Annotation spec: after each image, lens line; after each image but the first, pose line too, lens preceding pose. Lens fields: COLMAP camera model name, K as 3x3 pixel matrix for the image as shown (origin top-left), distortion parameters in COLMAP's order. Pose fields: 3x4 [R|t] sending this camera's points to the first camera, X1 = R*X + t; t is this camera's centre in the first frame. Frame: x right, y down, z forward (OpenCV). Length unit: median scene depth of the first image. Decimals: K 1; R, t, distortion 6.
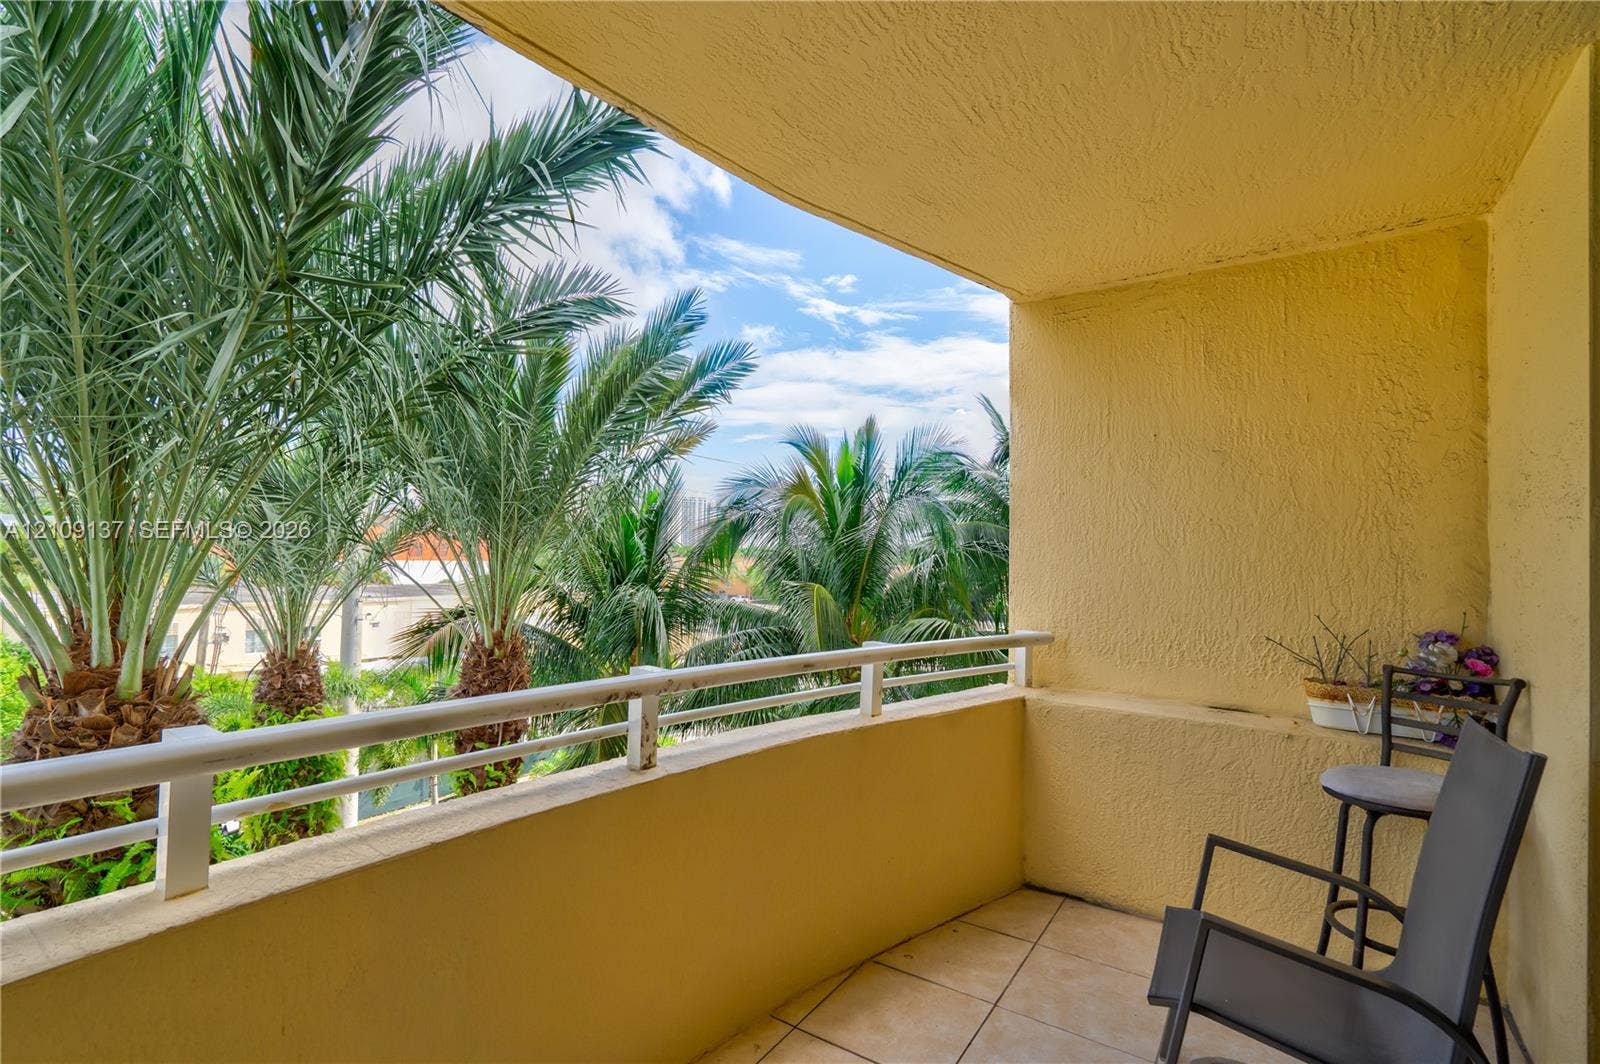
lens RADIAL K [[729.8, 0, 800.0], [0, 729.8, 532.0], [0, 0, 1]] dist [-0.012016, 0.000121]
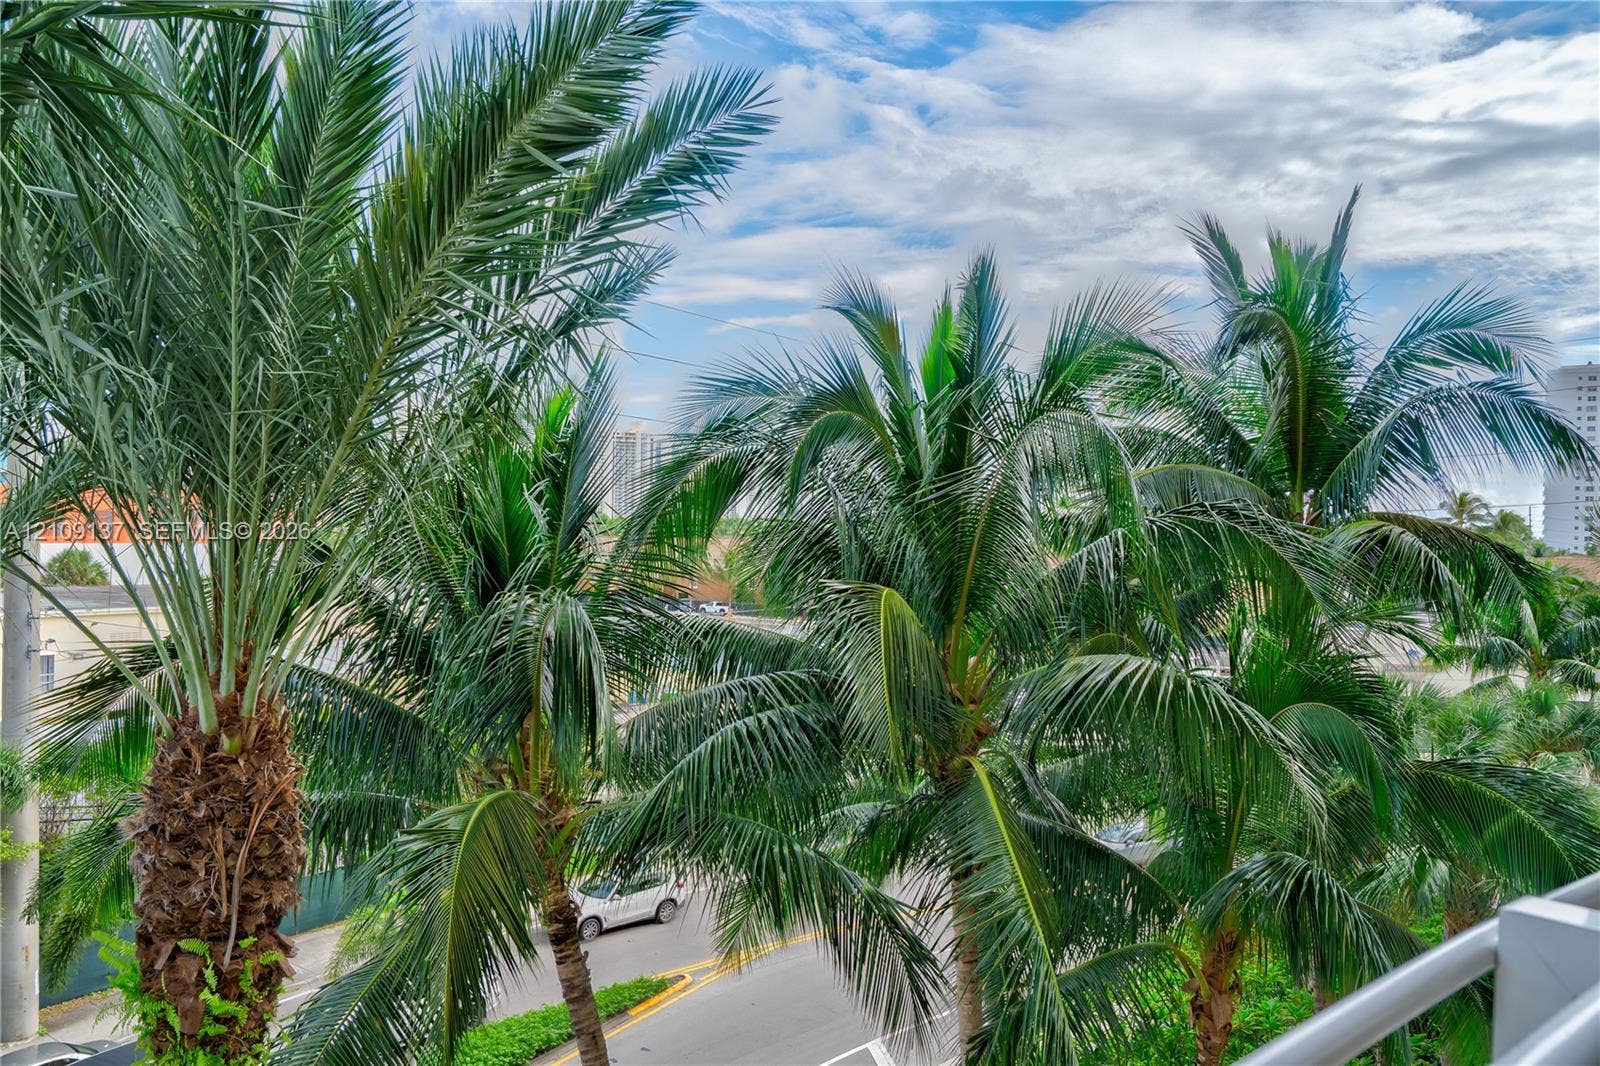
lens RADIAL K [[1236.5, 0, 778.0], [0, 1236.5, 538.3], [0, 0, 1]] dist [-0.000458, 0.002736]
pose [[0.999702, -0.003821, -0.024126, -0.029928], [0.004716, 0.999297, 0.037186, 0.005672], [0.023967, -0.037289, 0.999017, 0.144153]]
